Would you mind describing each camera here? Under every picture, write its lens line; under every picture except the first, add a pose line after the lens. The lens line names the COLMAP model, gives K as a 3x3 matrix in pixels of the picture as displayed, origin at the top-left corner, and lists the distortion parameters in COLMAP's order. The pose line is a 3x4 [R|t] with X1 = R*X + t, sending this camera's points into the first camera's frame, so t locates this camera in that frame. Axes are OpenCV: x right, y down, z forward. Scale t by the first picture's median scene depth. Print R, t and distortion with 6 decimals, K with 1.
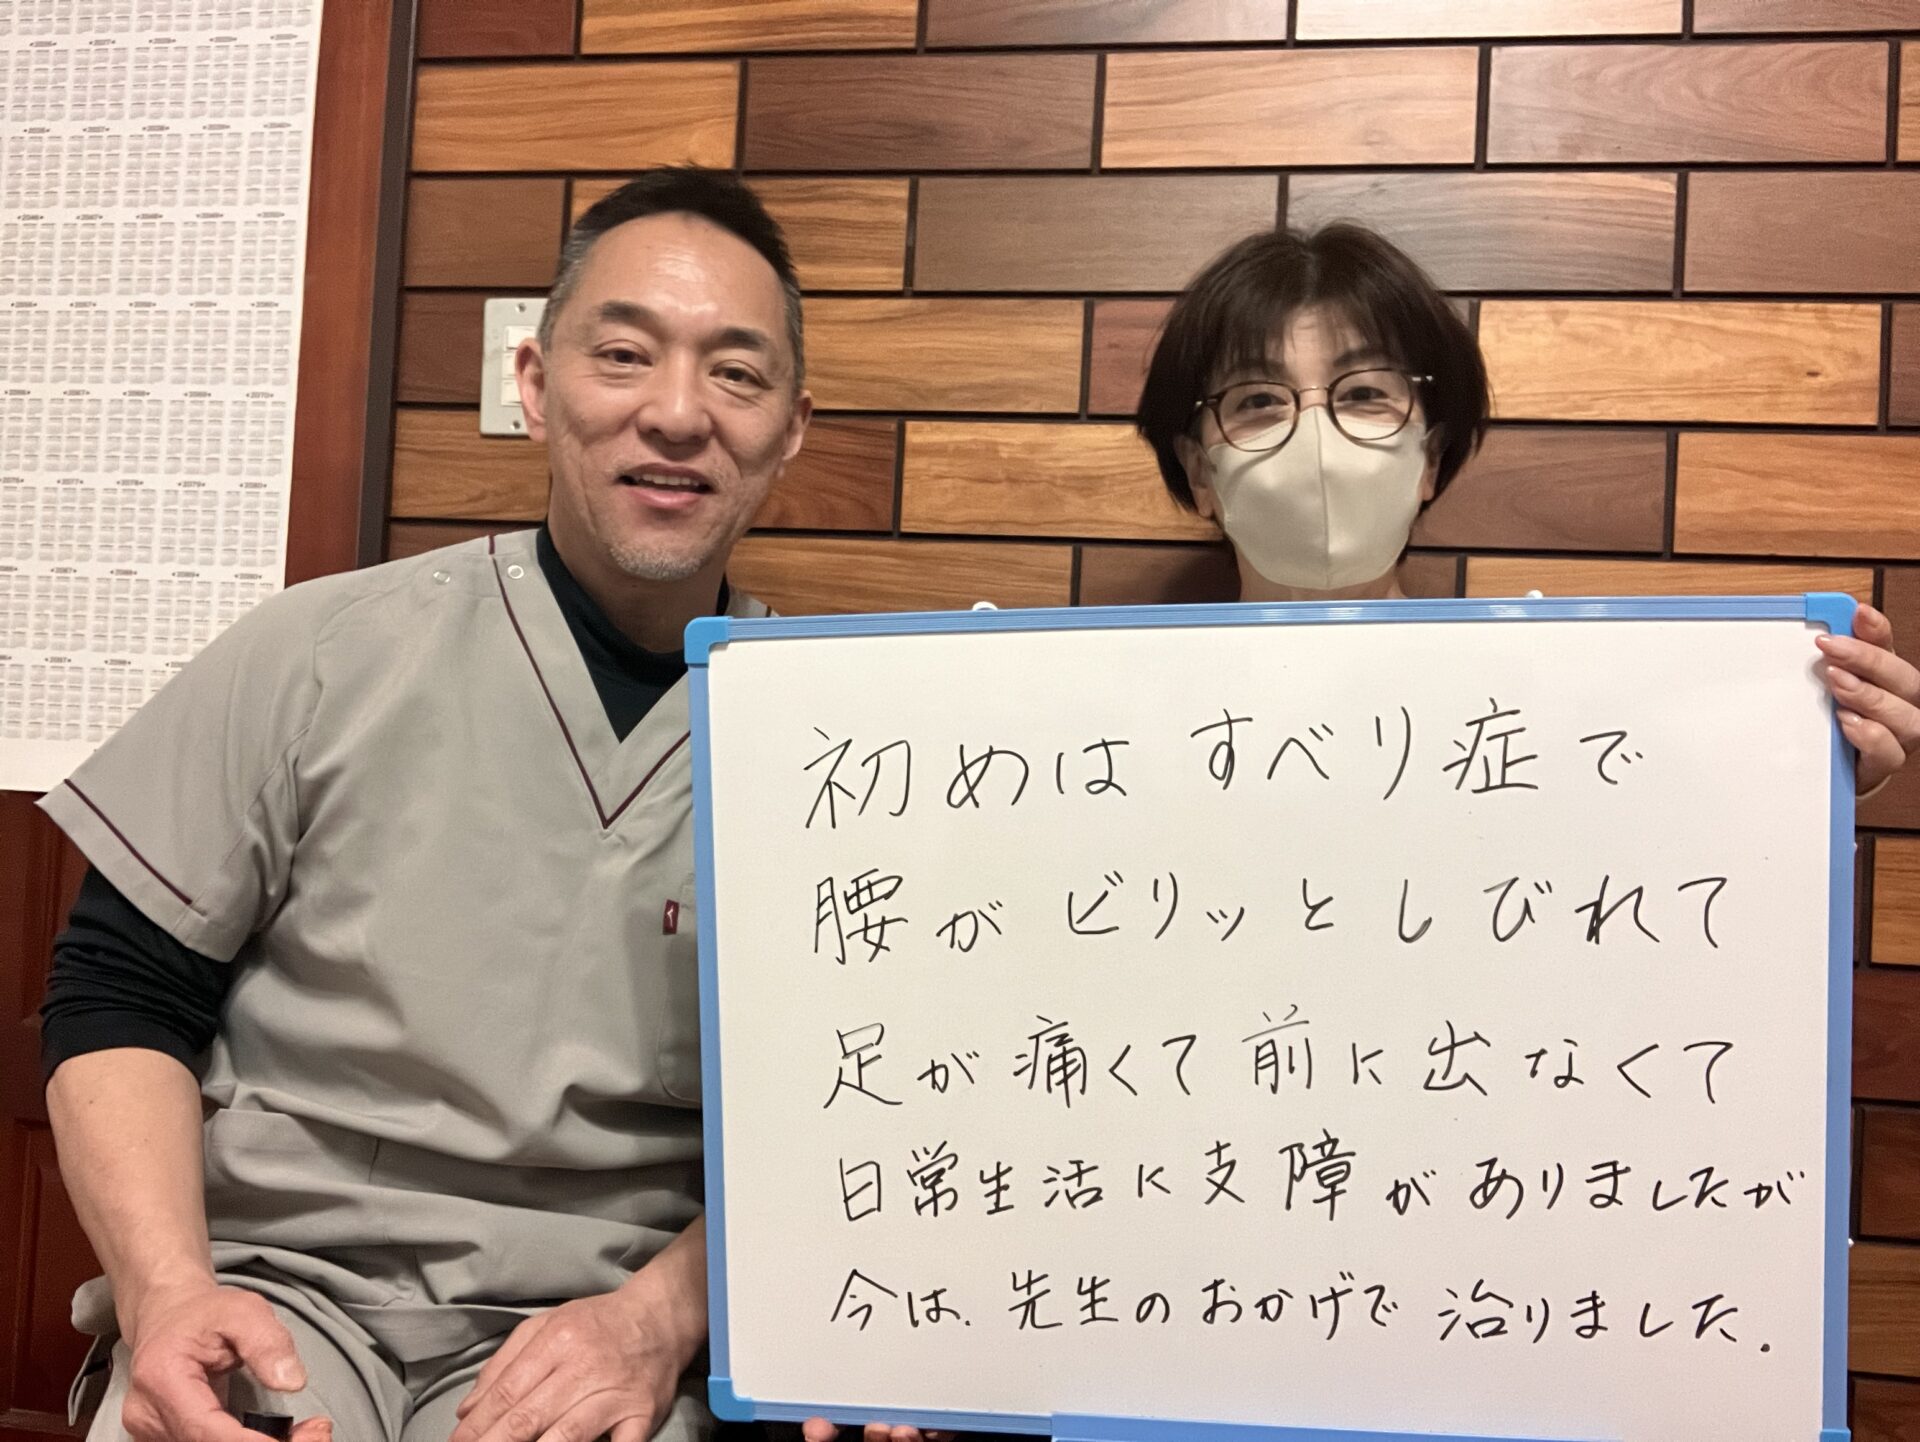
lens RADIAL K [[1784.0, 0, 967.8], [0, 1784.0, 721.2], [0, 0, 1]] dist [0.073148, -0.152633]
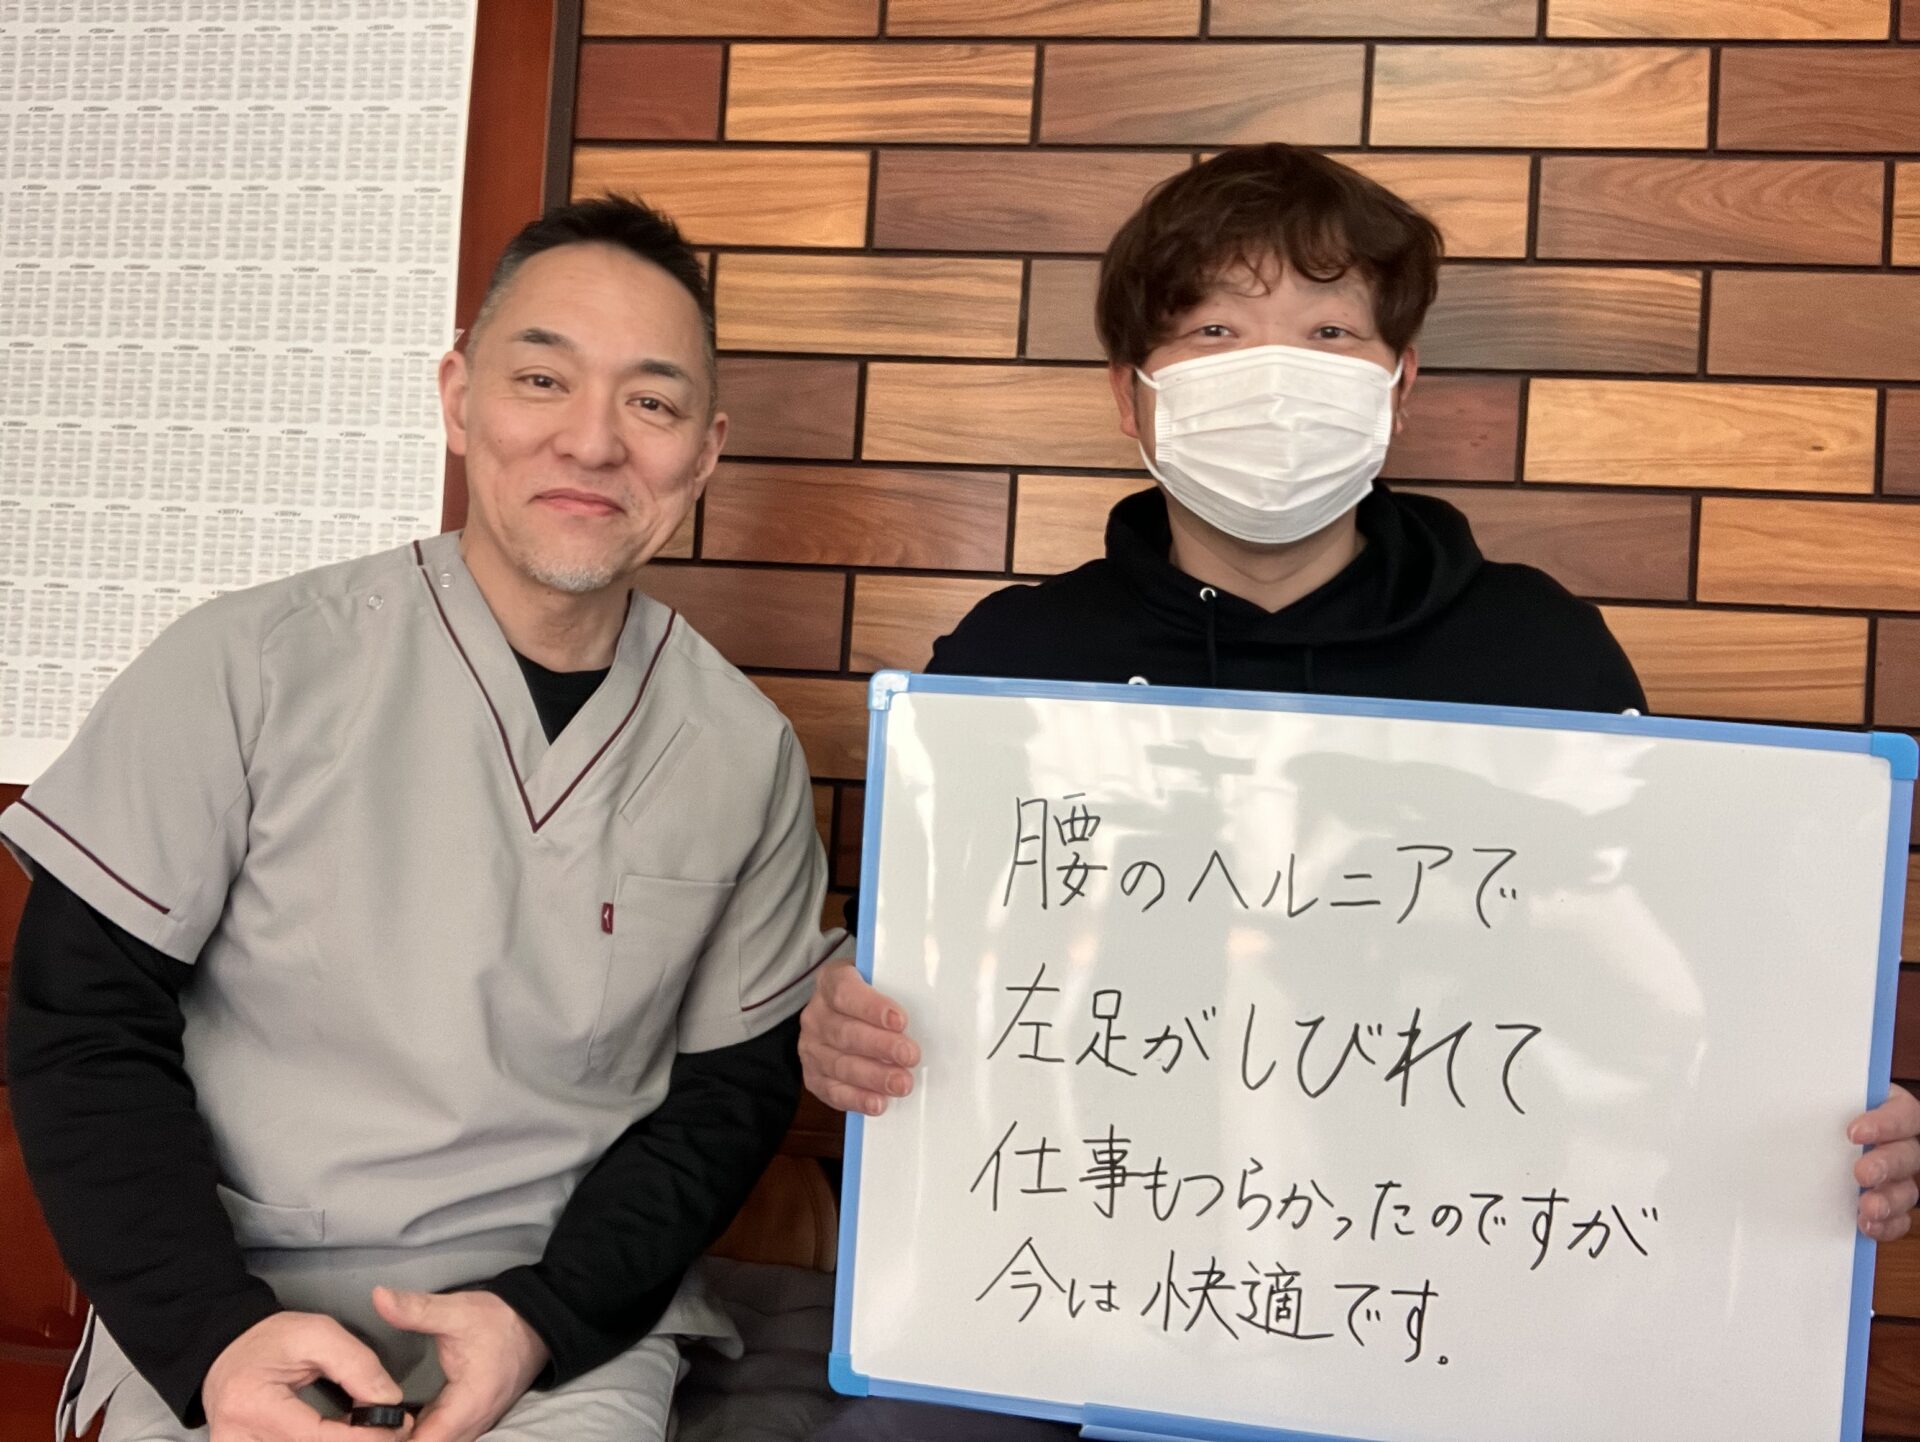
lens RADIAL K [[1779.8, 0, 966.0], [0, 1779.8, 718.6], [0, 0, 1]] dist [0.107690, -0.234822]
pose [[0.999381, 0.009934, 0.033754, -0.103027], [-0.009810, 0.999944, -0.003858, -0.009093], [-0.033791, 0.003525, 0.999423, -0.122479]]
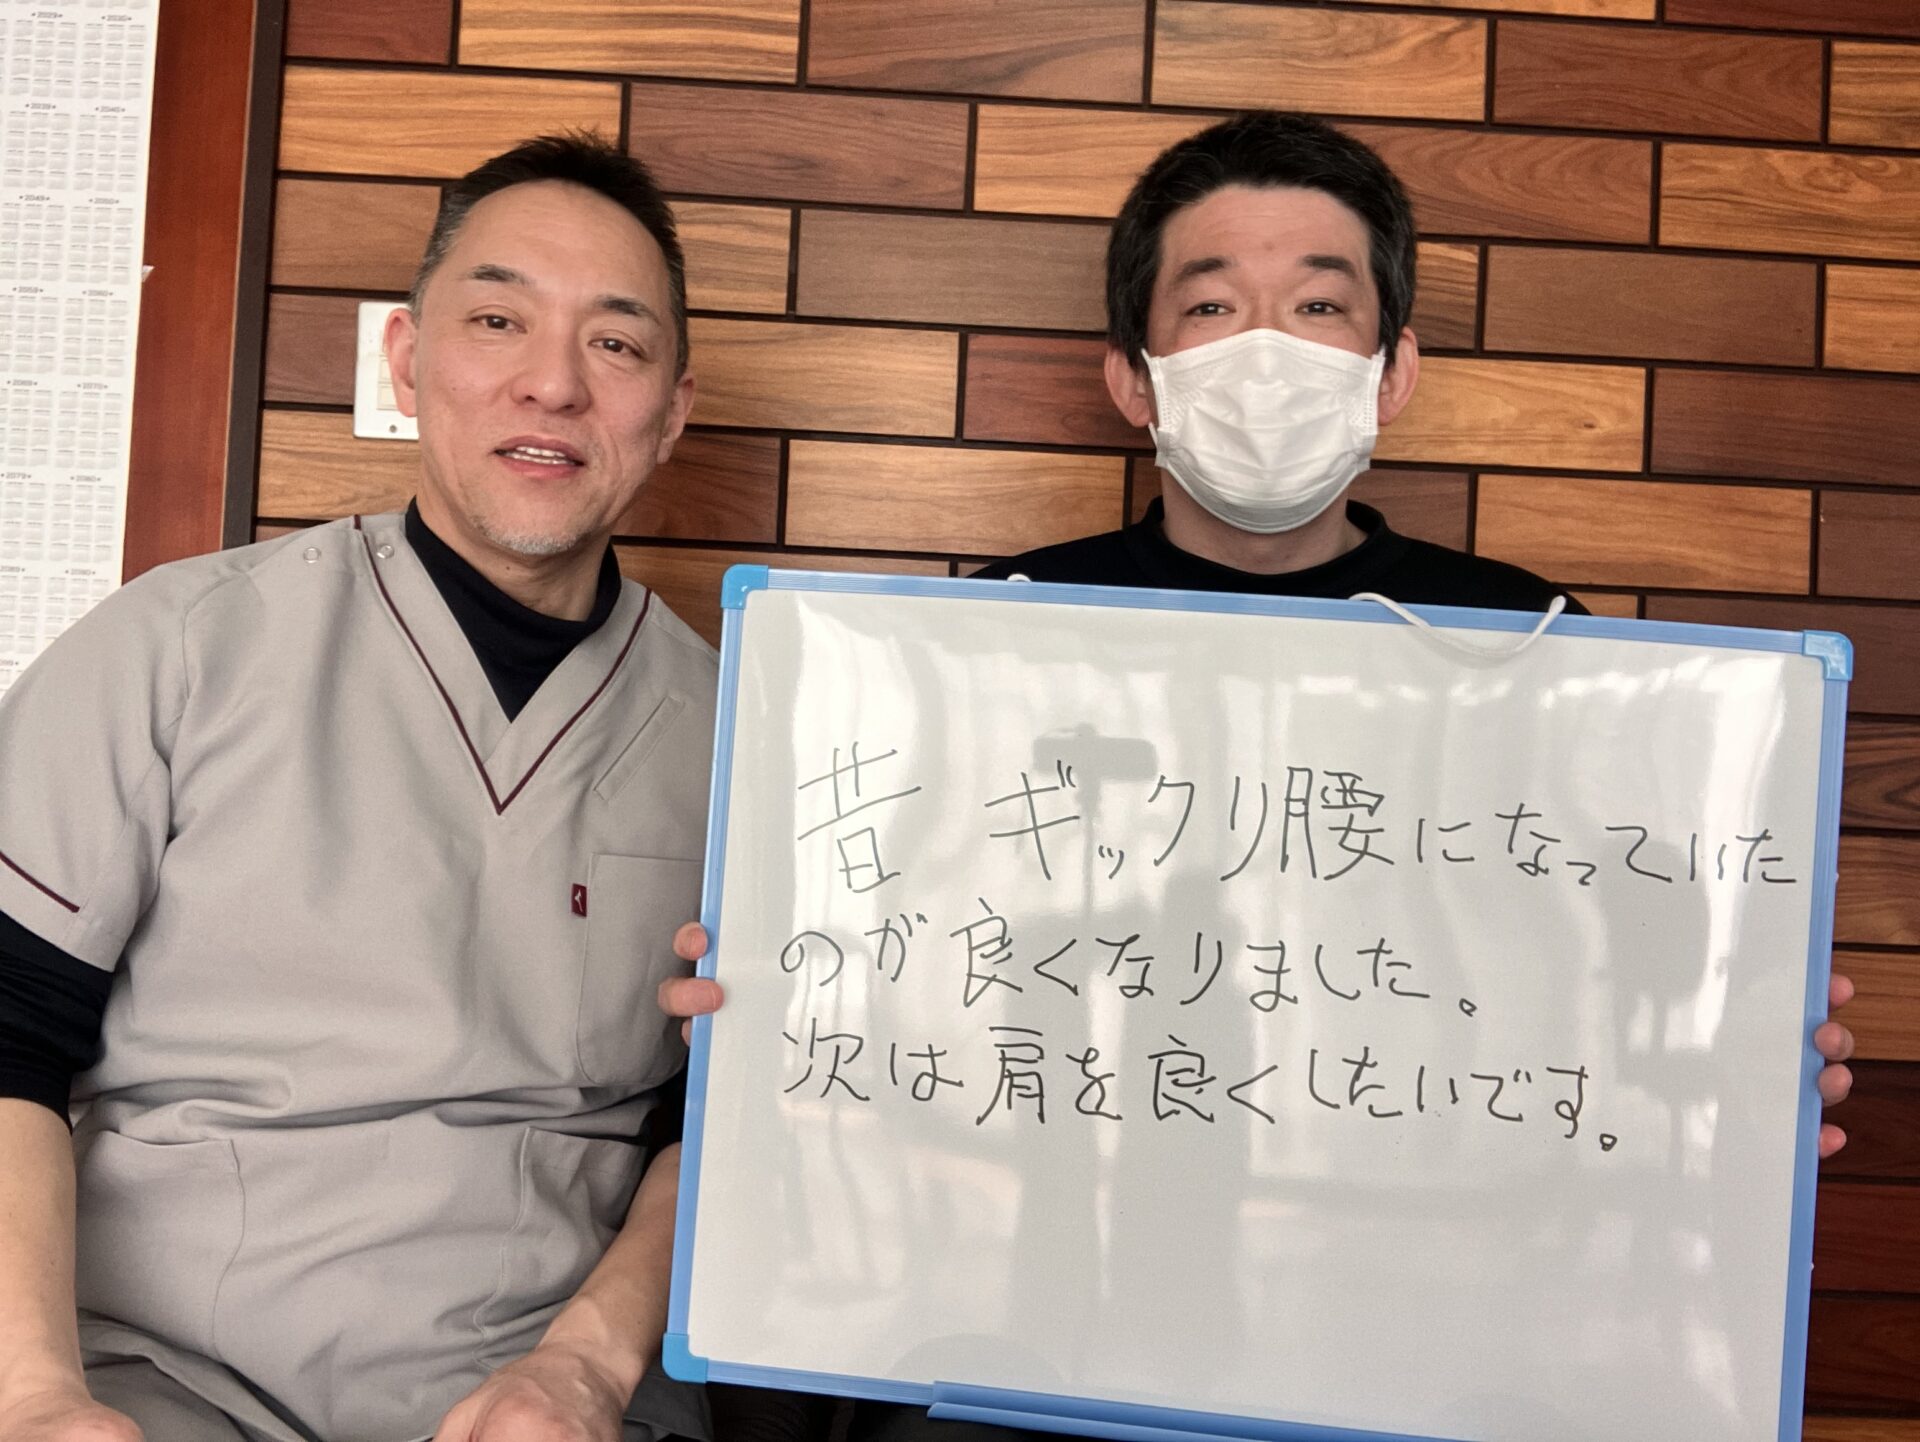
lens RADIAL K [[1770.2, 0, 967.3], [0, 1770.2, 723.4], [0, 0, 1]] dist [0.075146, -0.146165]
pose [[0.981327, 0.000790, 0.192345, -0.131143], [-0.002847, 0.999942, 0.010418, -0.011636], [-0.192326, -0.010771, 0.981272, -0.046916]]
